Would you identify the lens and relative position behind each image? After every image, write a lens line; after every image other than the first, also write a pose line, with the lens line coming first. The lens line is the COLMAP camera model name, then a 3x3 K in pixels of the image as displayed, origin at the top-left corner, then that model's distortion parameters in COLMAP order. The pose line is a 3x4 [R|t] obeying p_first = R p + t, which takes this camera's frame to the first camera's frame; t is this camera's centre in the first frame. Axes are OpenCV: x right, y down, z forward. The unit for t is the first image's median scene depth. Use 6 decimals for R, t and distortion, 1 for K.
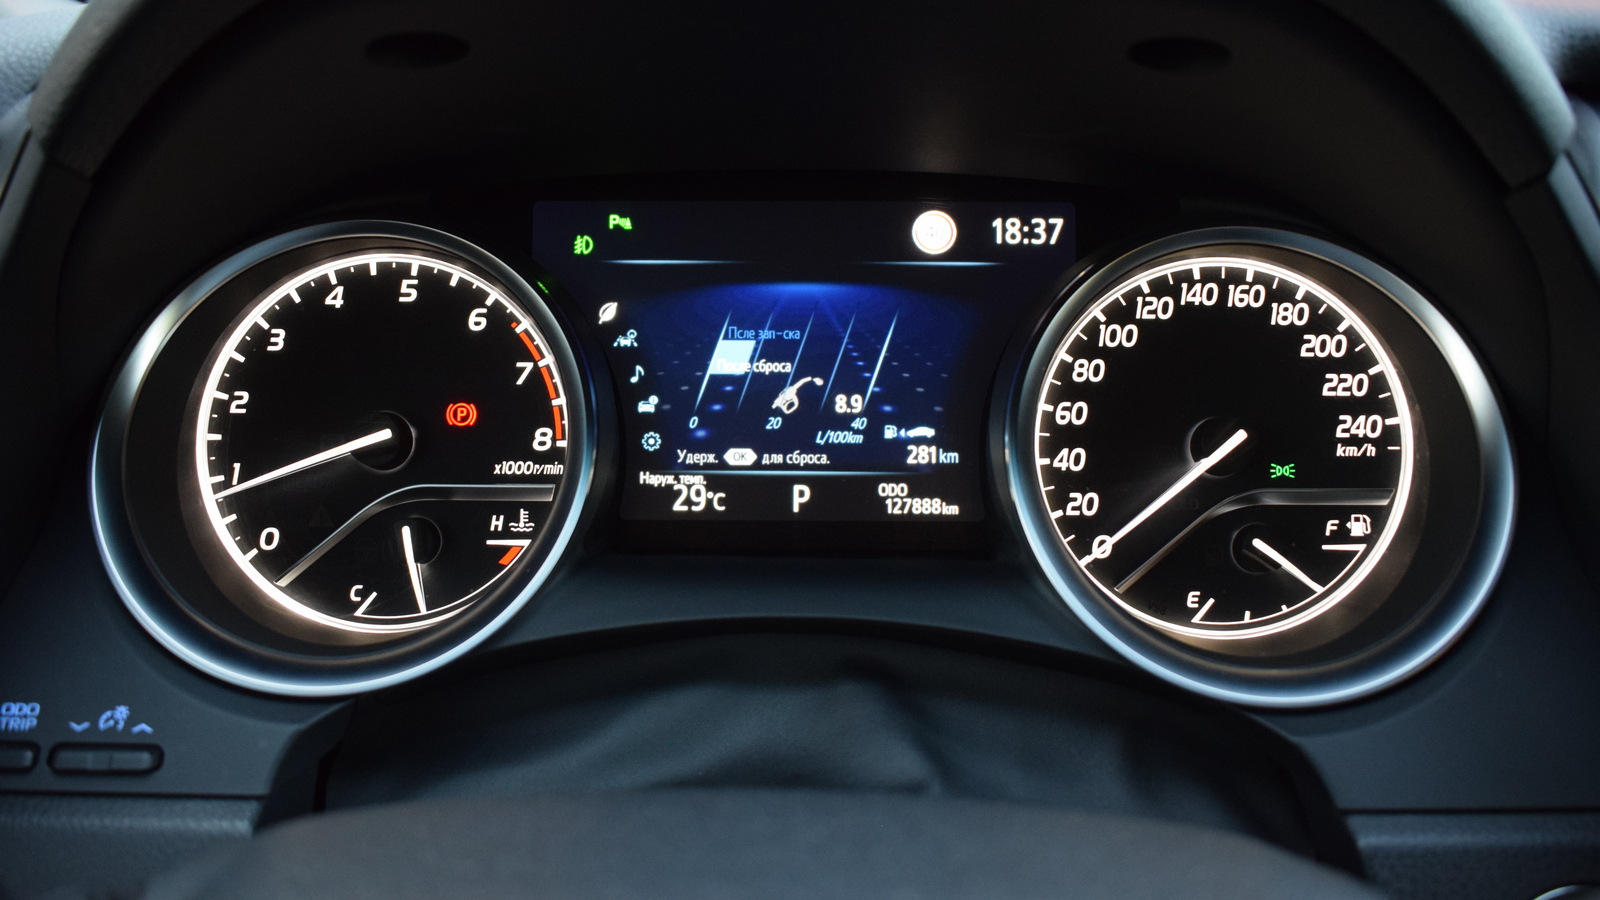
lens RADIAL K [[1475.3, 0, 800.0], [0, 1475.3, 450.0], [0, 0, 1]] dist [-0.076348, 0.000006]
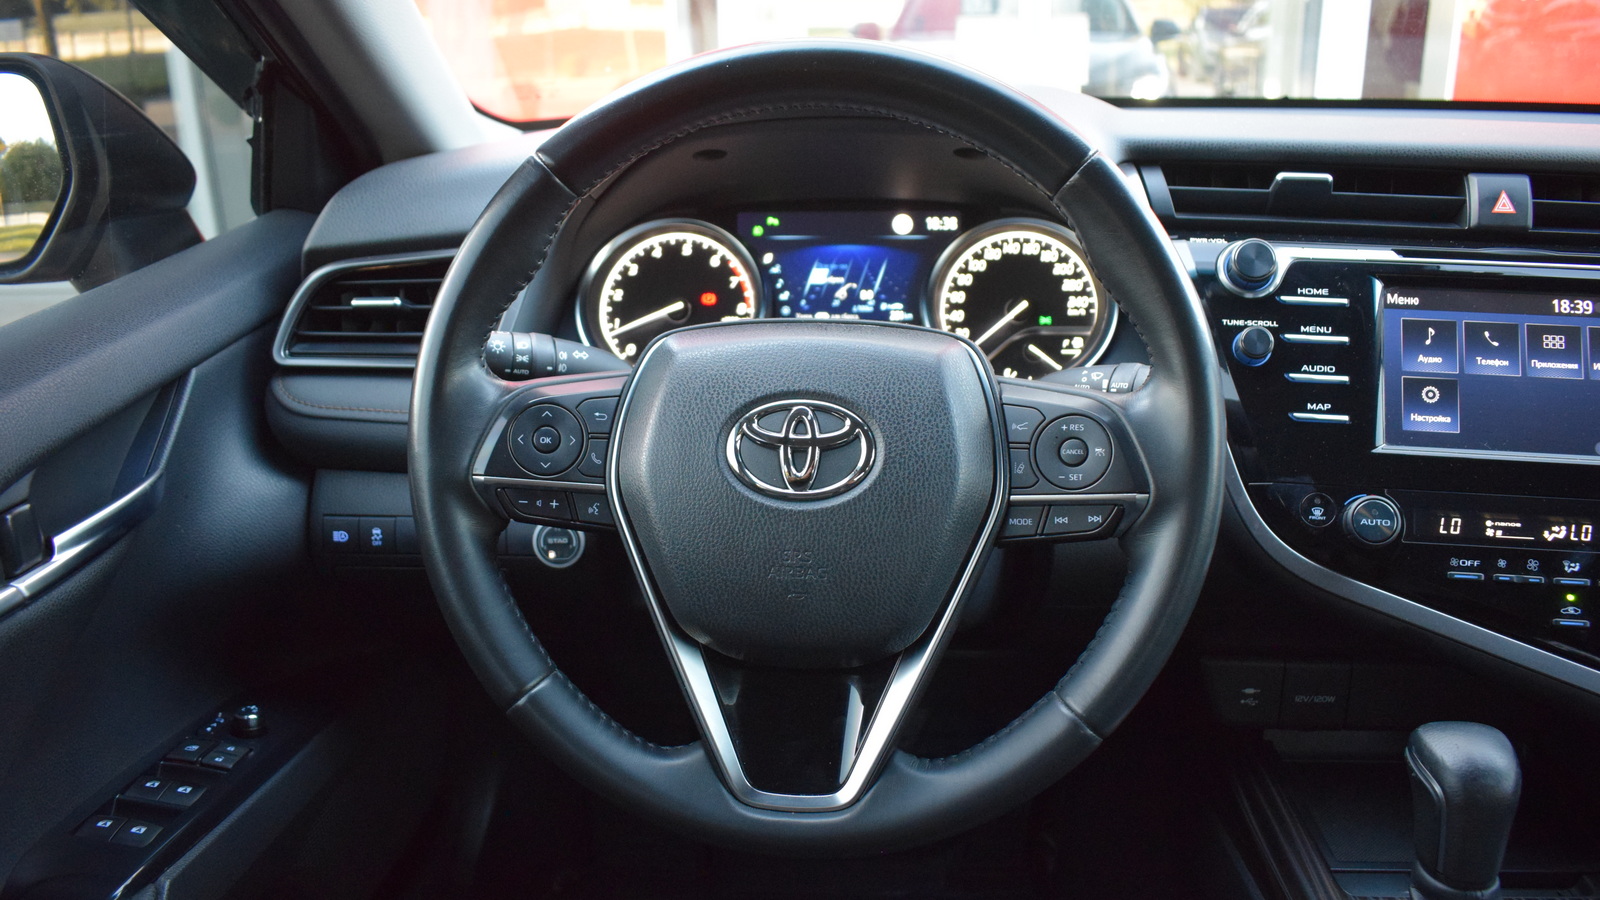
lens RADIAL K [[1189.5, 0, 800.0], [0, 1189.5, 450.0], [0, 0, 1]] dist [-0.094458, 0.000100]
pose [[0.997817, 0.001967, -0.066005, 0.053591], [-0.001506, 0.999974, 0.007040, 0.213687], [0.066017, -0.006926, 0.997794, -0.973728]]
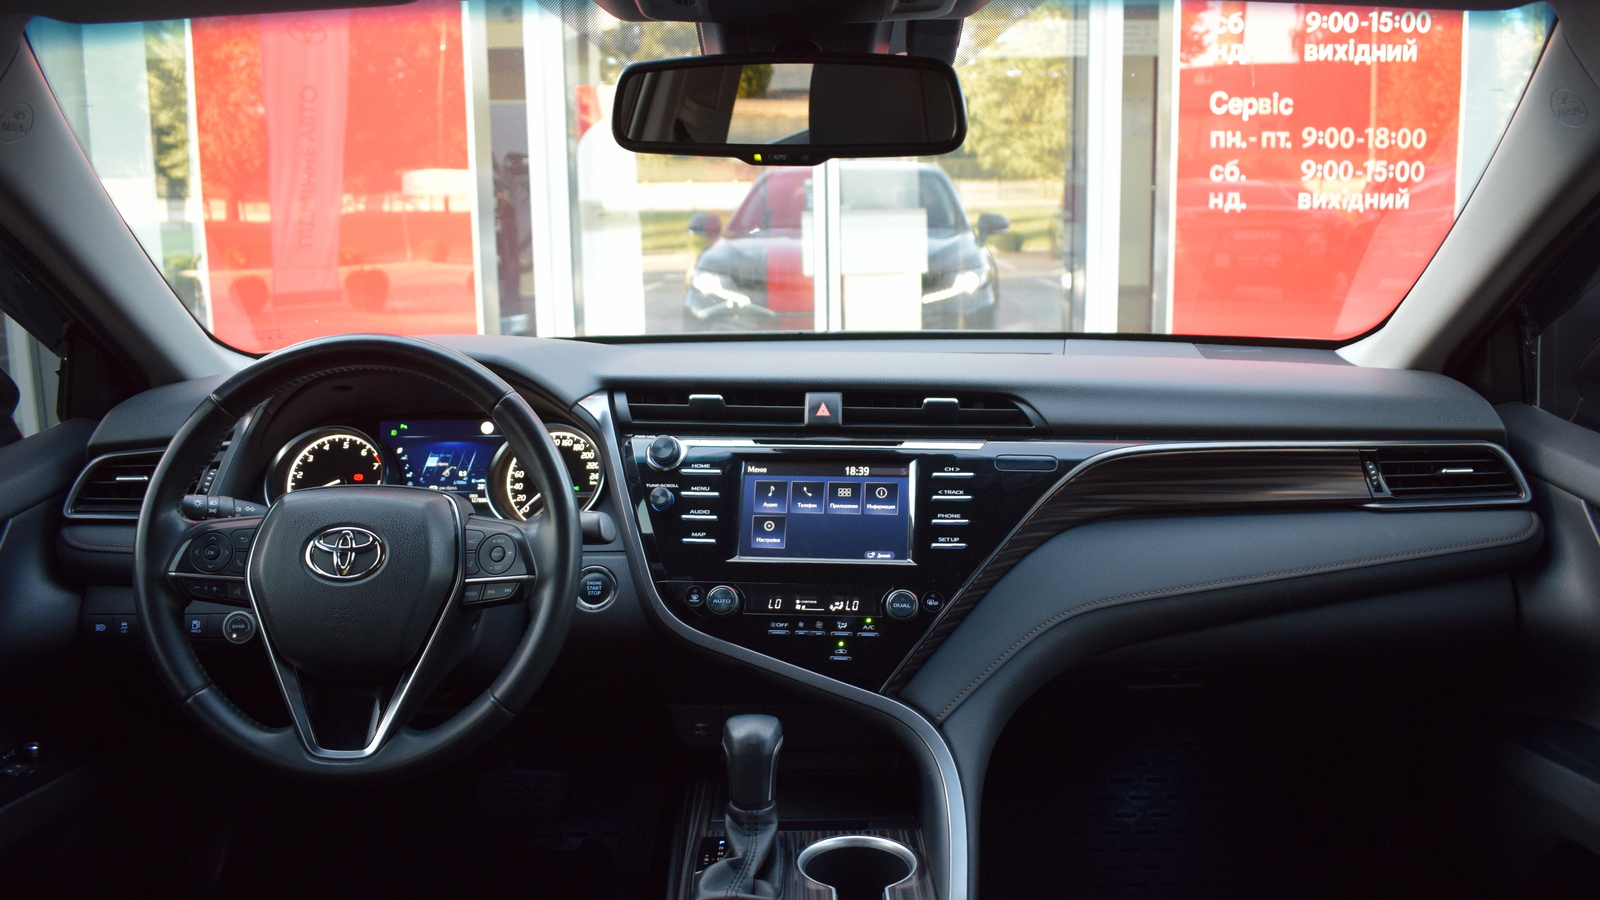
lens RADIAL K [[1251.3, 0, 800.0], [0, 1251.3, 450.0], [0, 0, 1]] dist [-0.095010, 0.017204]
pose [[0.999263, -0.016303, 0.034764, 0.789294], [0.021333, 0.988513, -0.149624, 0.404532], [-0.031925, 0.150255, 0.988132, -2.175558]]
